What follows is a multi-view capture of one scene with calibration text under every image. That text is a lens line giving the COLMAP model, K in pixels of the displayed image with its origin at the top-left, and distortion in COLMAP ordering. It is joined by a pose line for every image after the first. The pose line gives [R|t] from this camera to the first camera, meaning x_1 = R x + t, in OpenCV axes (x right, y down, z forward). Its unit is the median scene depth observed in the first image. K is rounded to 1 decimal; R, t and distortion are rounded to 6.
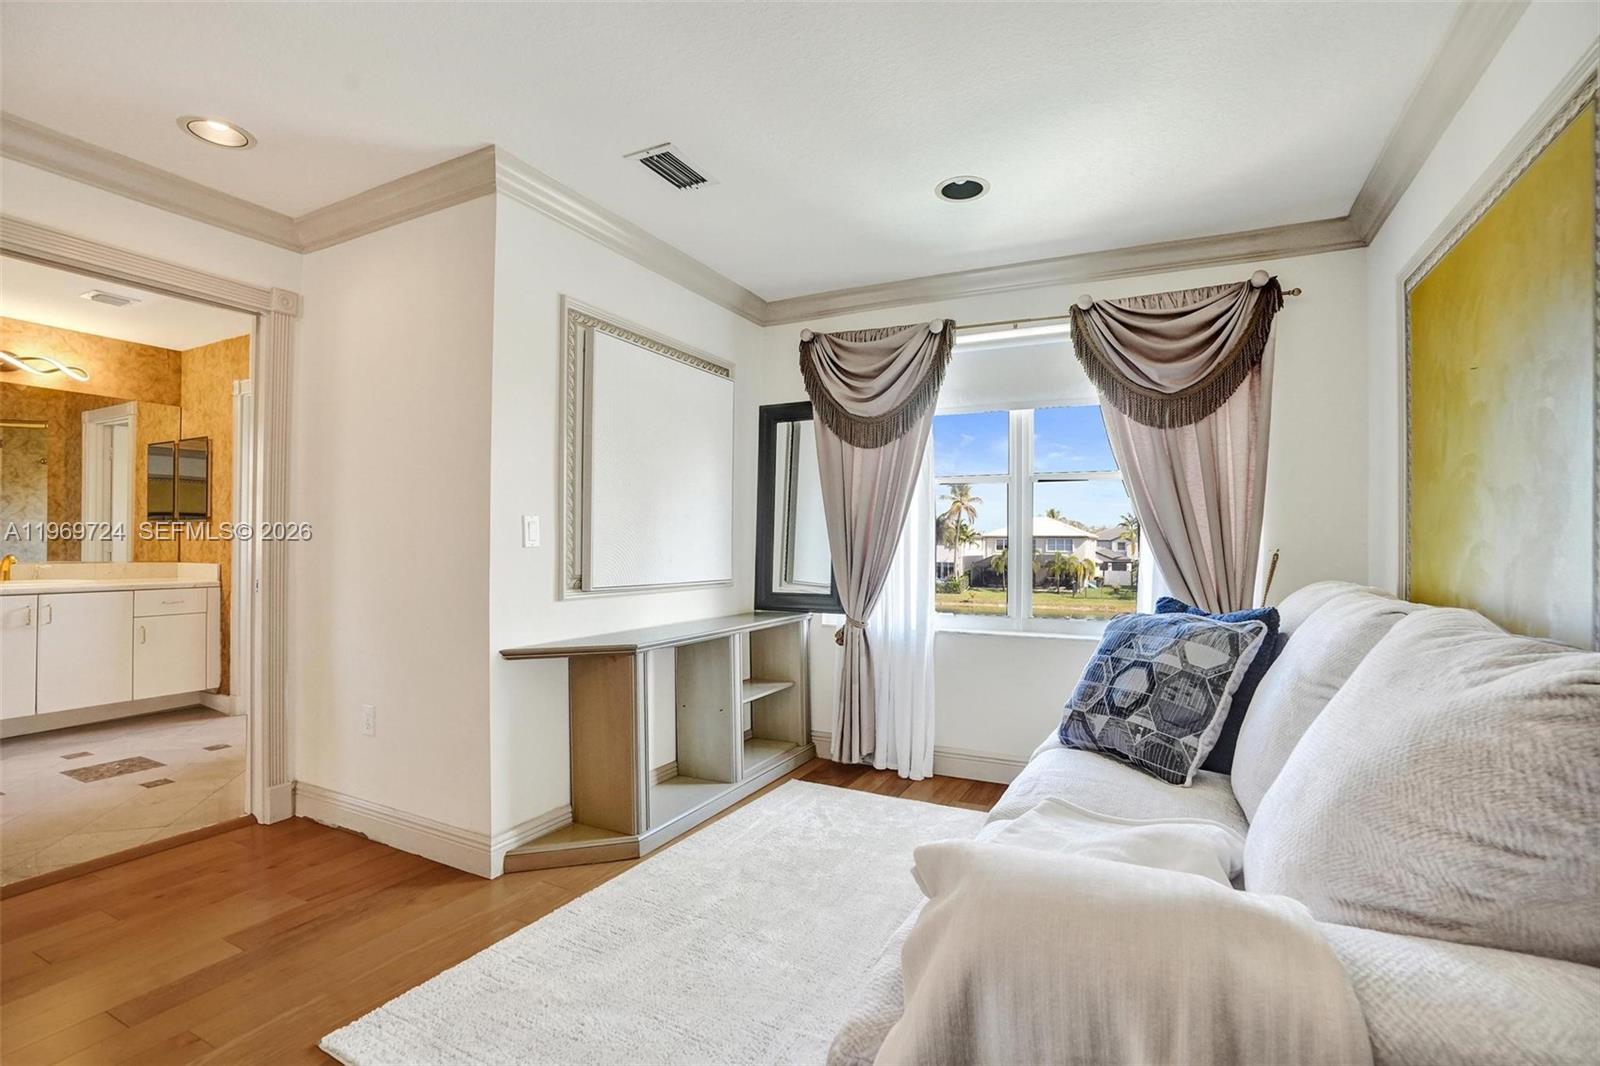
lens RADIAL K [[742.9, 0, 806.8], [0, 742.9, 541.3], [0, 0, 1]] dist [-0.060731, 0.021415]
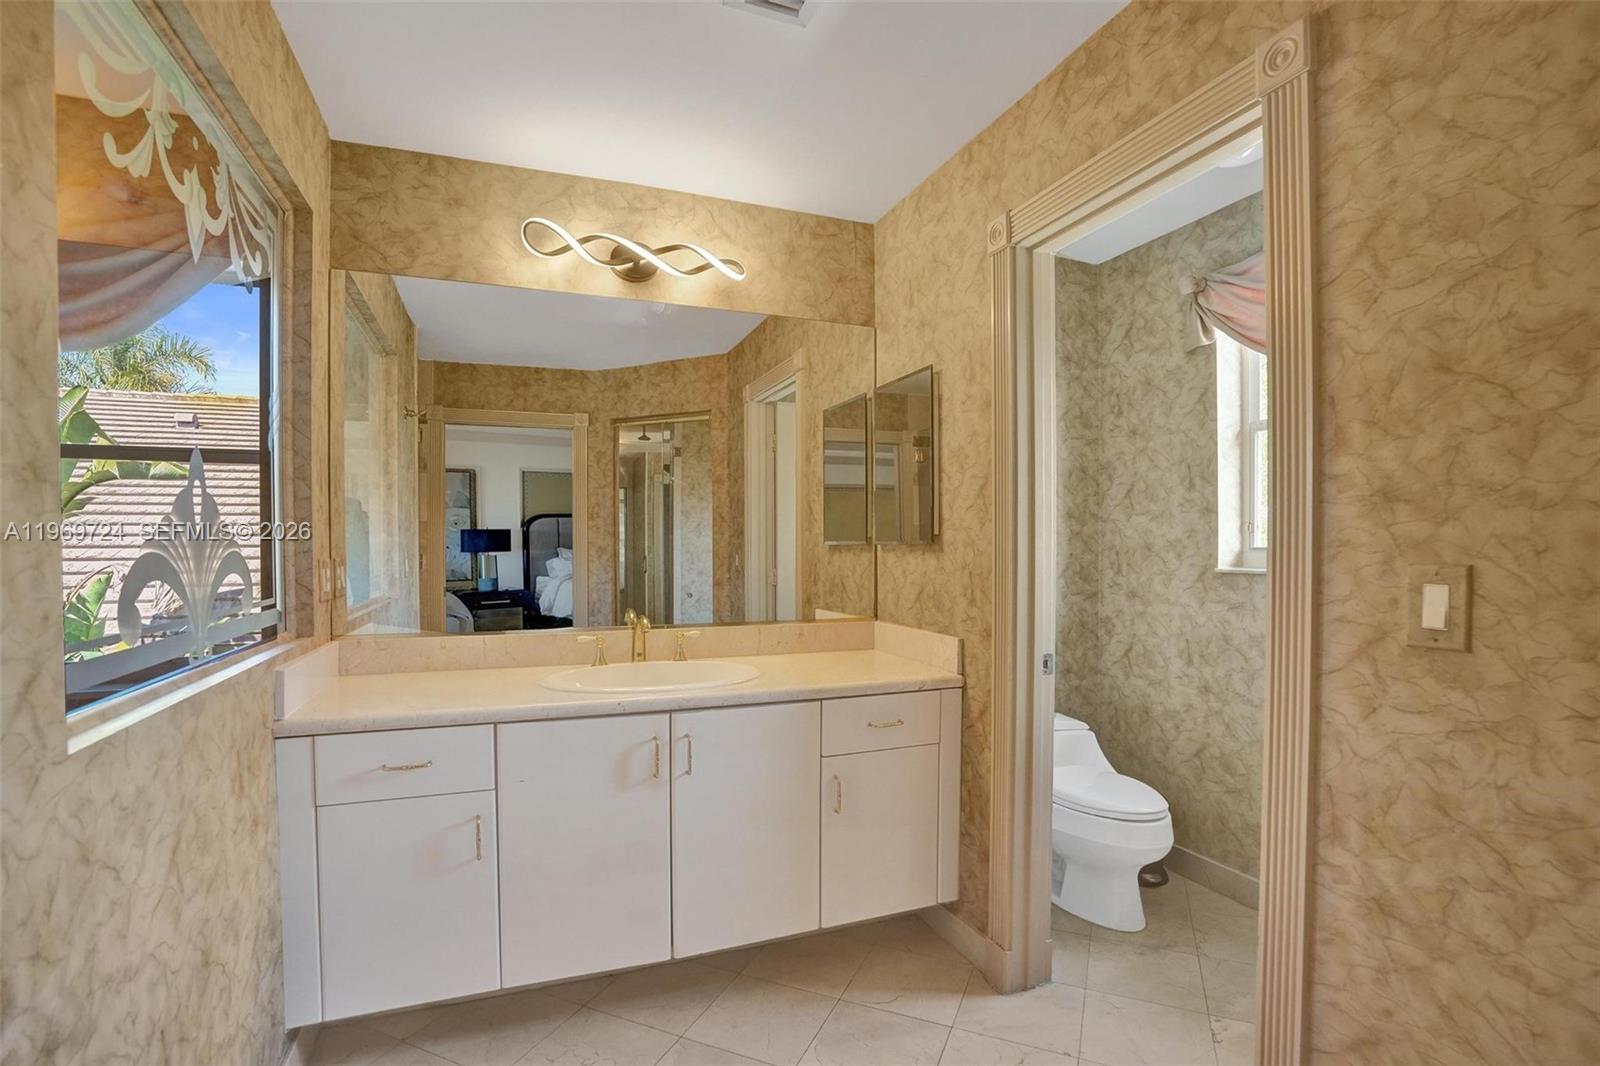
lens RADIAL K [[742.9, 0, 797.6], [0, 742.9, 557.2], [0, 0, 1]] dist [-0.060731, 0.021415]
pose [[0.742789, 0.002929, -0.669519, -0.560690], [0.010382, 0.999820, 0.015892, -0.027496], [0.669445, -0.018756, 0.742625, 0.564404]]
